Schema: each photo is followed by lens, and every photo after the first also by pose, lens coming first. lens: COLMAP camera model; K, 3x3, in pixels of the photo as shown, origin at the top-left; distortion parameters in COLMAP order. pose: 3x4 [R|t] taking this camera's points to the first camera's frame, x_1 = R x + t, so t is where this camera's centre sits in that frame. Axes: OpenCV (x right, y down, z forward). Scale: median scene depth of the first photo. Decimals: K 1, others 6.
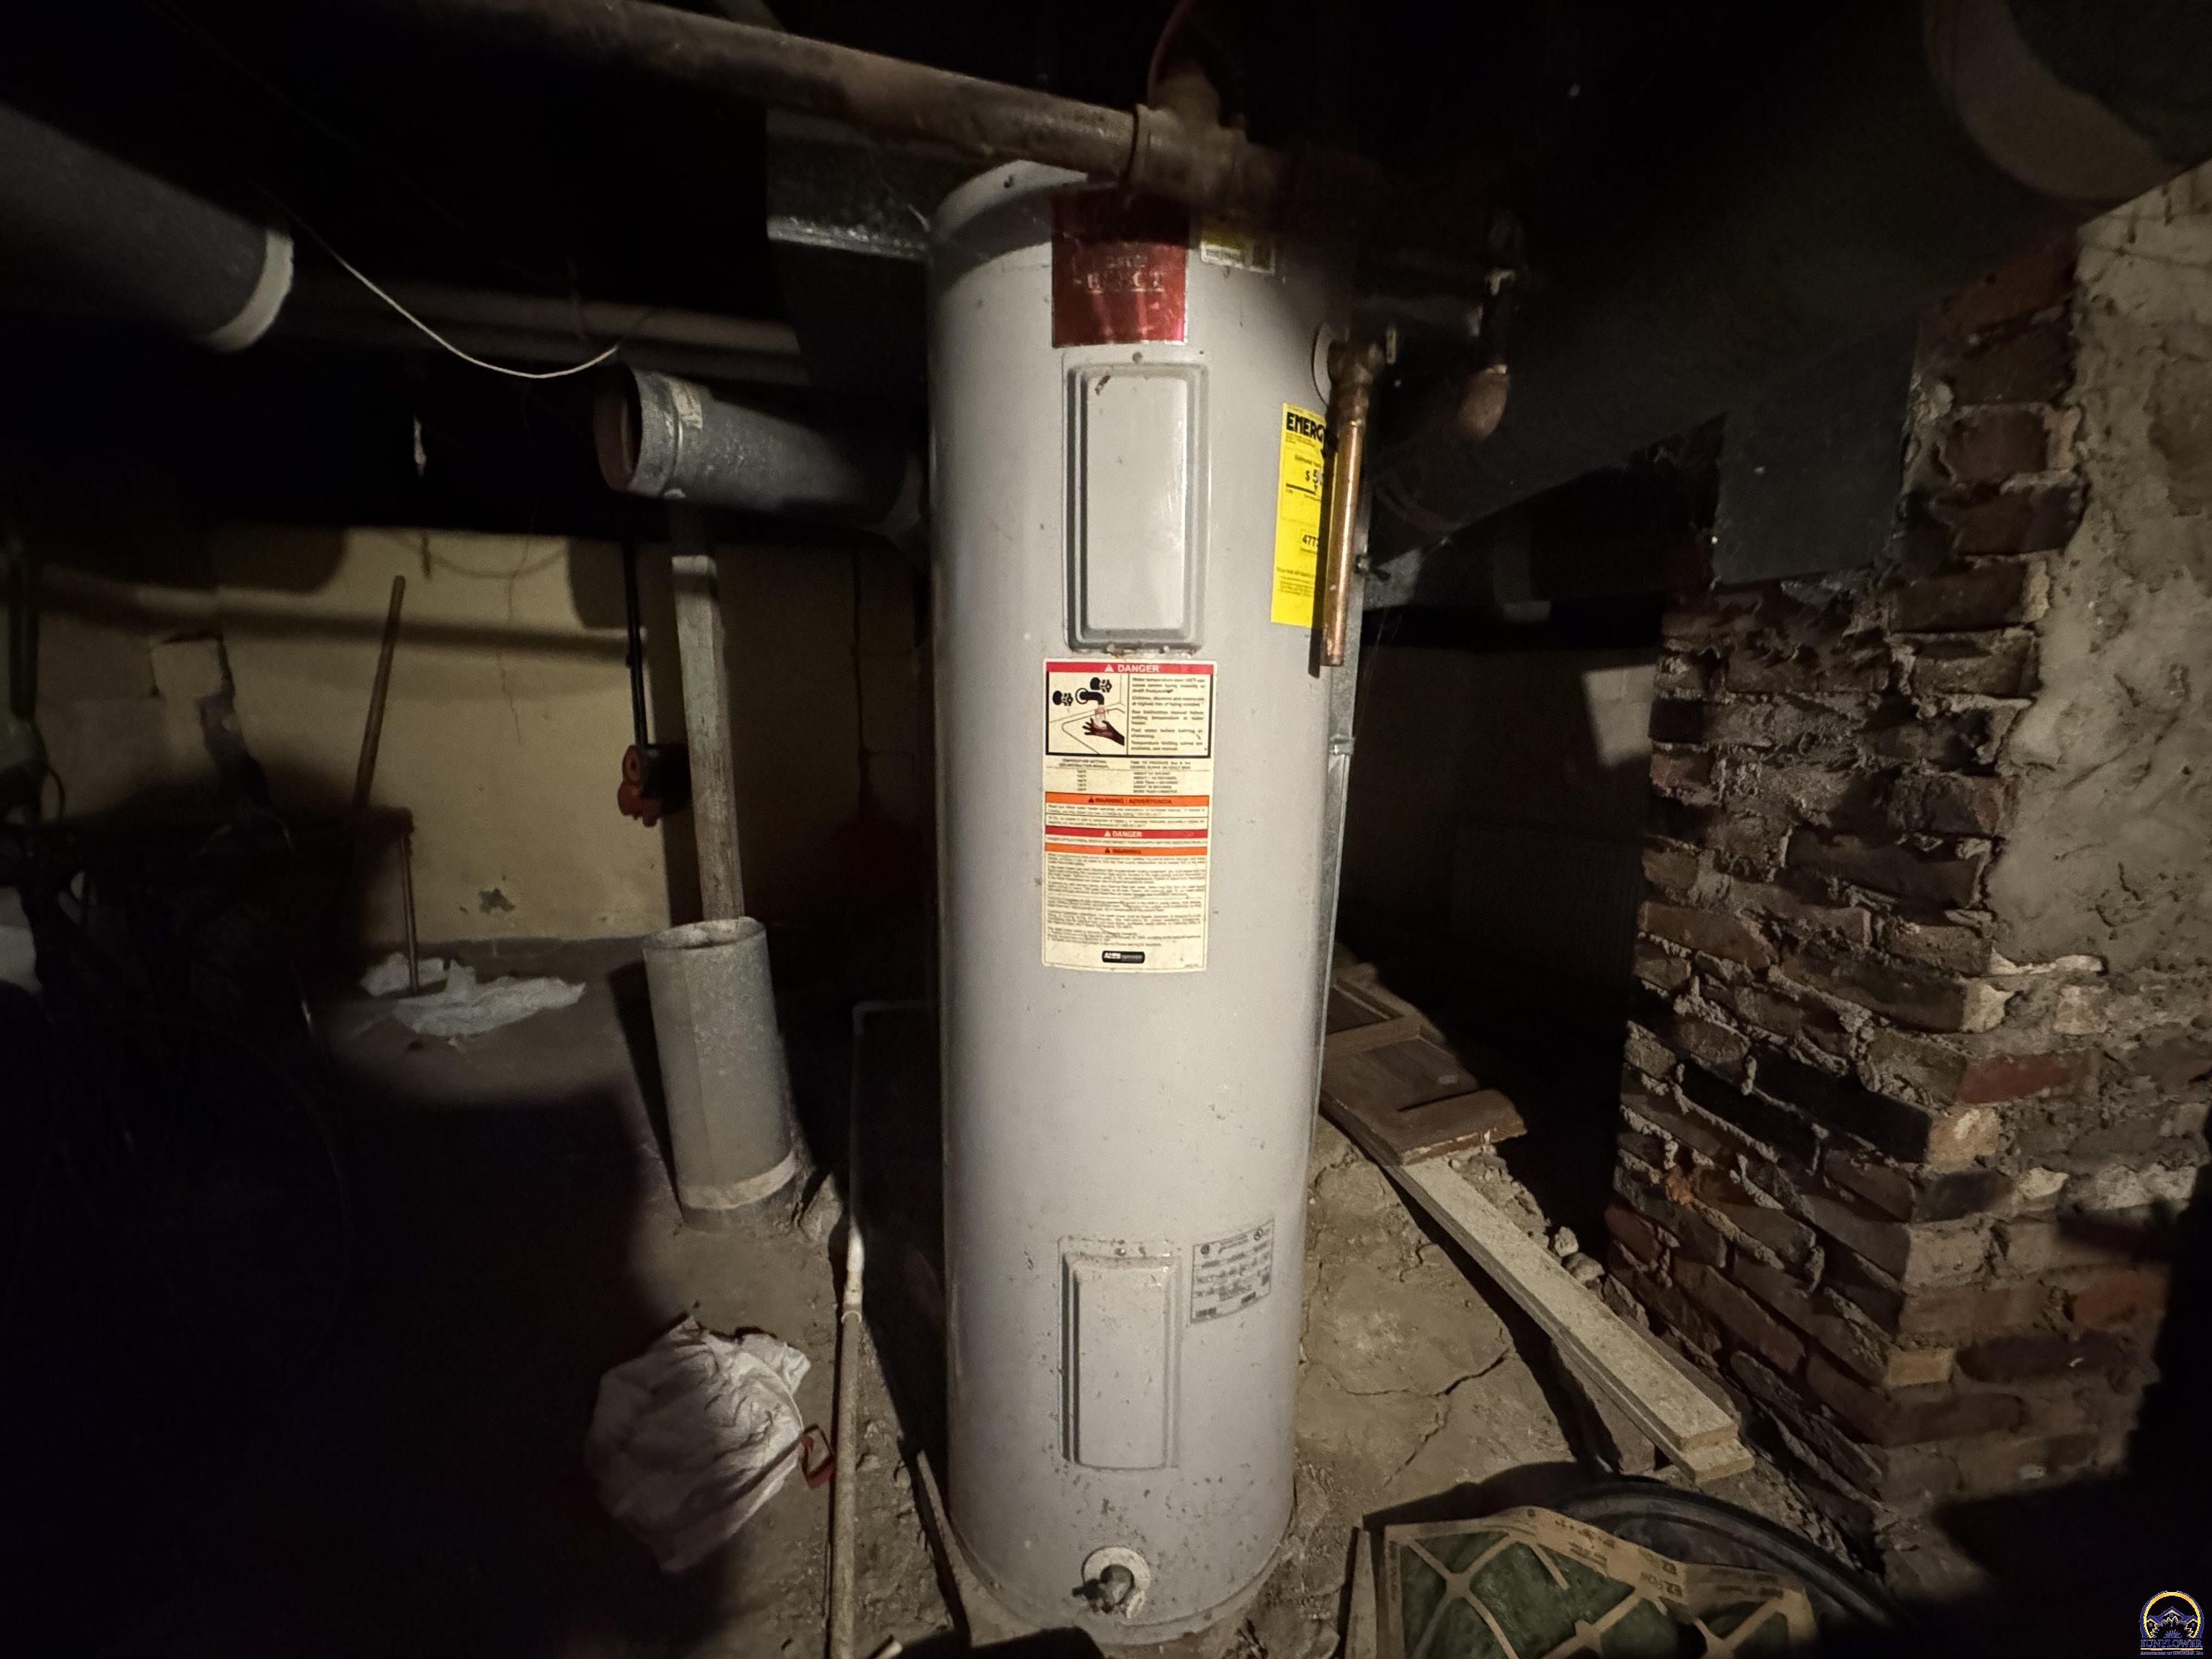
lens RADIAL K [[892.5, 0, 1085.6], [0, 892.5, 828.7], [0, 0, 1]] dist [-0.003350, 0.000050]
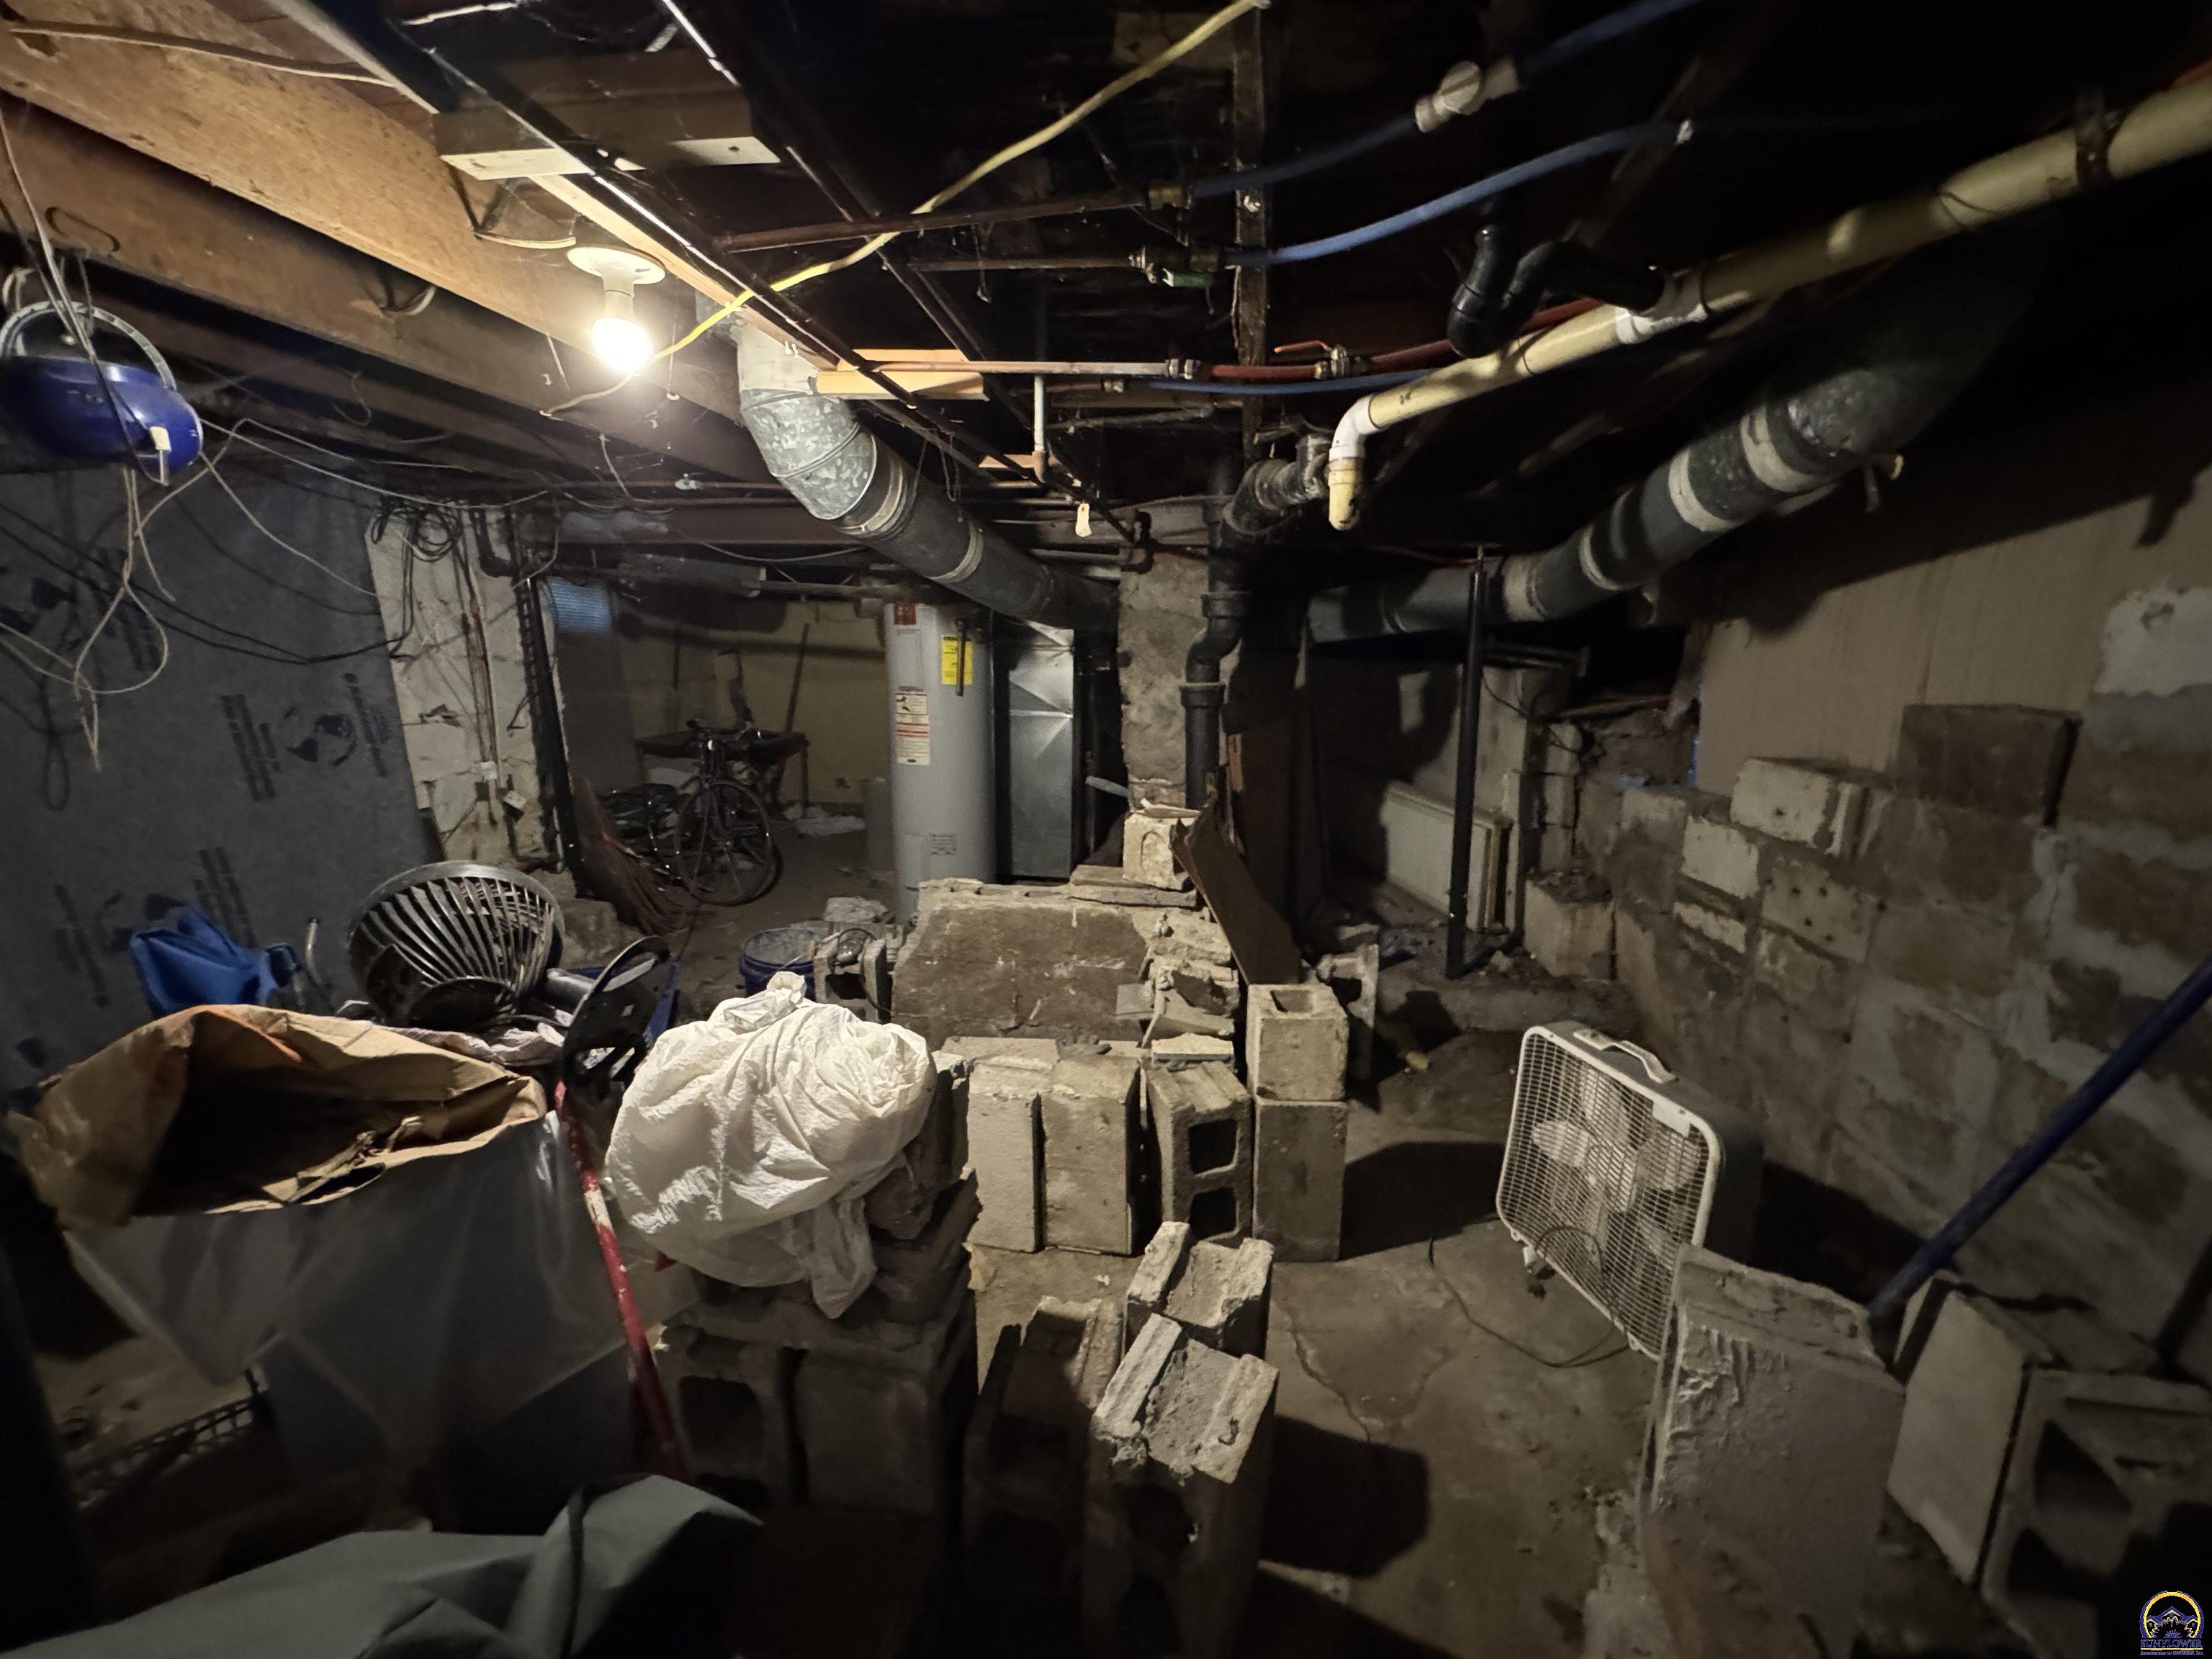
lens RADIAL K [[892.5, 0, 1106.3], [0, 892.5, 826.7], [0, 0, 1]] dist [-0.003350, 0.000050]
pose [[0.934176, 0.071534, -0.349569, 1.311210], [-0.058585, 0.997152, 0.047490, 0.107668], [0.351970, -0.023884, 0.935706, -1.454417]]
